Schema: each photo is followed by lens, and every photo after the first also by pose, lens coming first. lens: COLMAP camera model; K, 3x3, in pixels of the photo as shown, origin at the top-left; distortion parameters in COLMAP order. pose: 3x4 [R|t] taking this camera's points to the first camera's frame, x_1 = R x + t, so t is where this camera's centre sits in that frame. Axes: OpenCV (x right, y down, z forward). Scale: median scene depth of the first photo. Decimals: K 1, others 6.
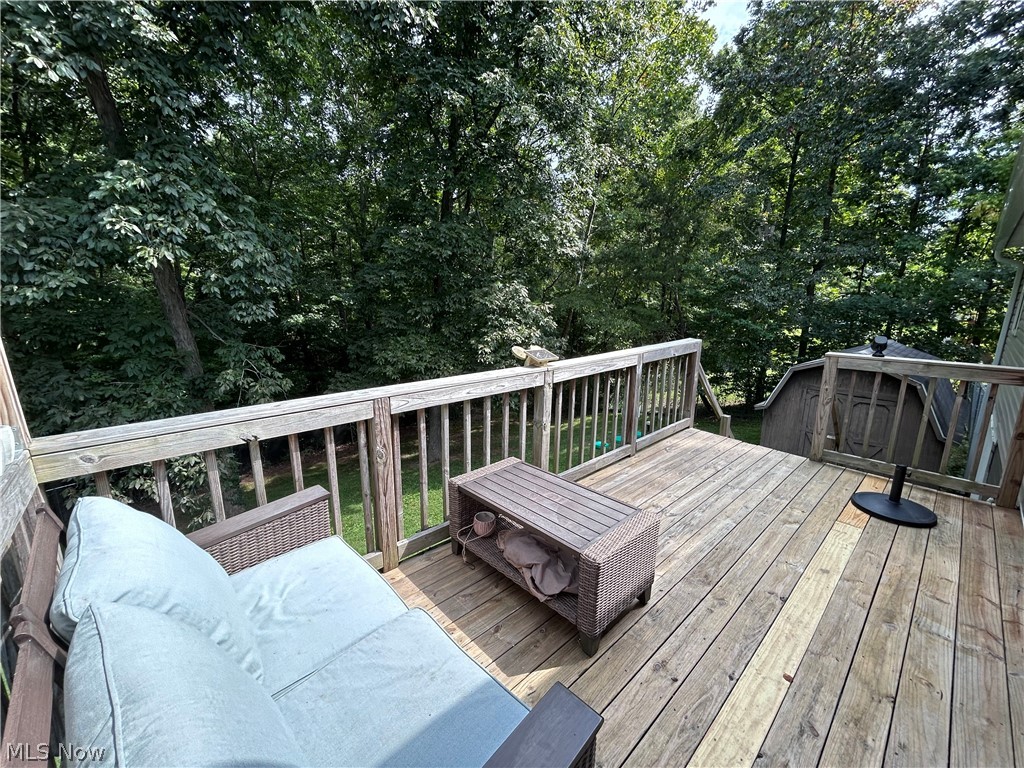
lens RADIAL K [[416.4, 0, 515.0], [0, 416.4, 385.0], [0, 0, 1]] dist [-0.000251, 0.000953]
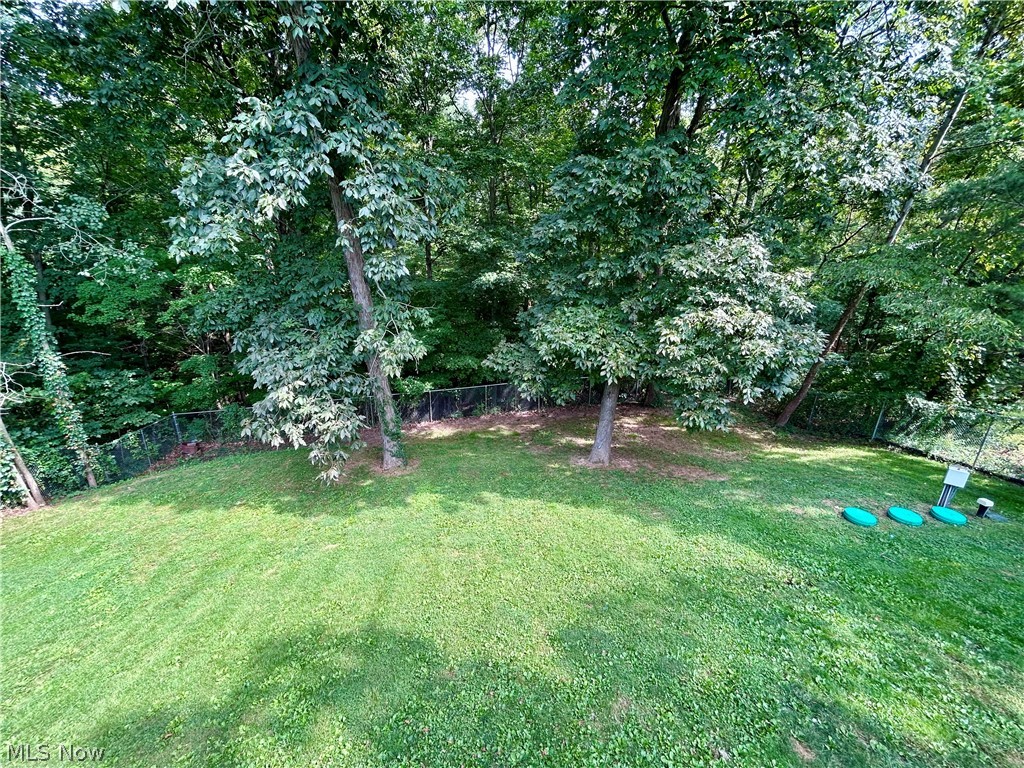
lens RADIAL K [[416.4, 0, 509.6], [0, 416.4, 379.8], [0, 0, 1]] dist [-0.000251, 0.000953]
pose [[0.831742, 0.178305, -0.525749, 0.073920], [-0.137854, 0.983692, 0.115527, -0.054874], [0.537774, -0.023613, 0.842758, 0.261612]]
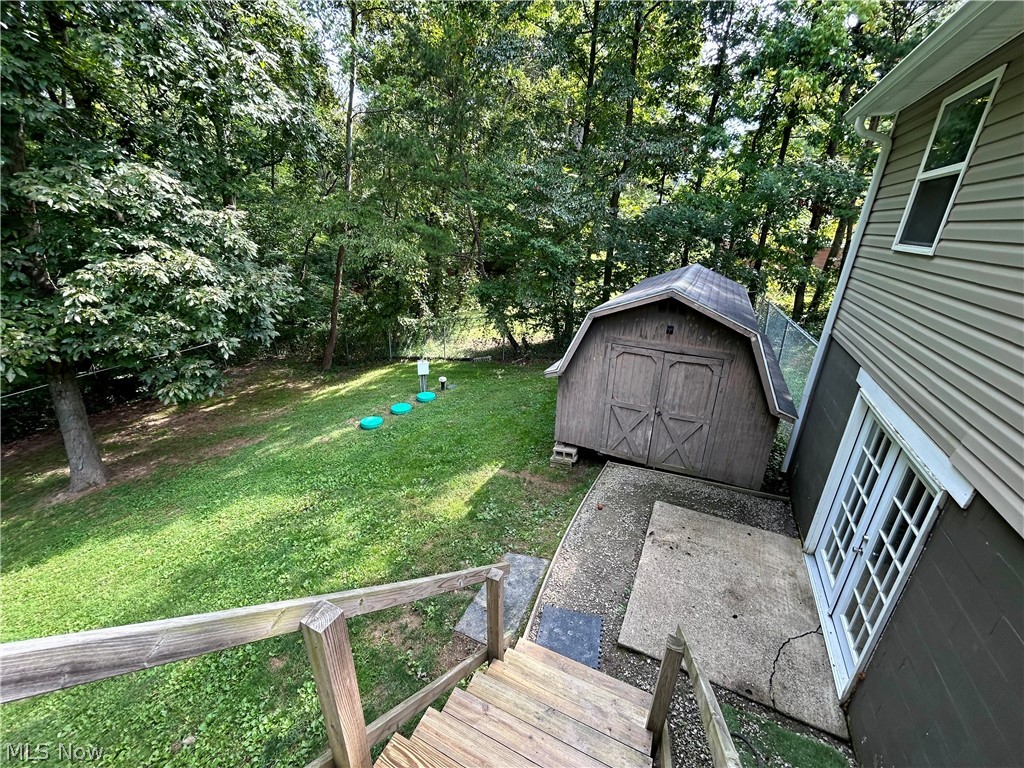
lens RADIAL K [[416.4, 0, 509.2], [0, 416.4, 388.5], [0, 0, 1]] dist [-0.000251, 0.000953]
pose [[0.929698, -0.122497, 0.347355, 0.211040], [0.059474, 0.980626, 0.186642, -0.036911], [-0.363489, -0.152862, 0.918972, 0.299092]]
